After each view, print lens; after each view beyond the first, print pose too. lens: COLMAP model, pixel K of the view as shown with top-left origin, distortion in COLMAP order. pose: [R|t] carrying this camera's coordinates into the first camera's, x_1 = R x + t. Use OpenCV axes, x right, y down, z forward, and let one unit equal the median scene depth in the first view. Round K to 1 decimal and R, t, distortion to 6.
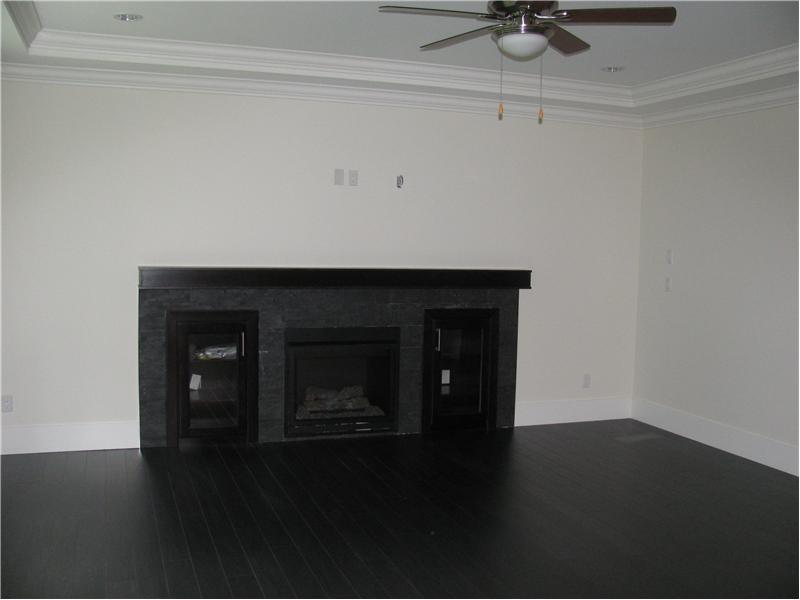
lens RADIAL K [[810.1, 0, 400.0], [0, 810.1, 300.0], [0, 0, 1]] dist [-0.319731, 0.446883]
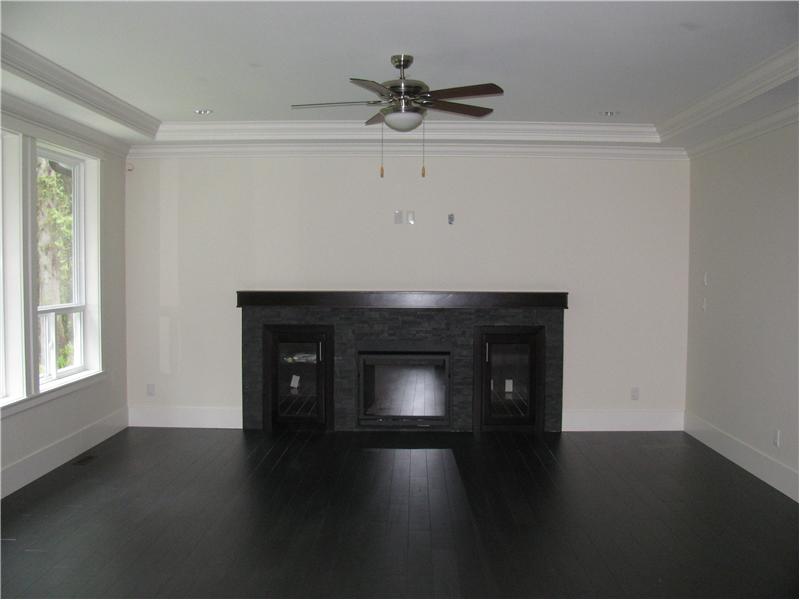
lens RADIAL K [[810.1, 0, 400.0], [0, 810.1, 300.0], [0, 0, 1]] dist [-0.319731, 0.446883]
pose [[0.933458, -0.001109, -0.358684, 0.374729], [-0.010020, 0.999524, -0.029169, 0.009422], [0.358546, 0.030822, 0.933003, -0.149224]]
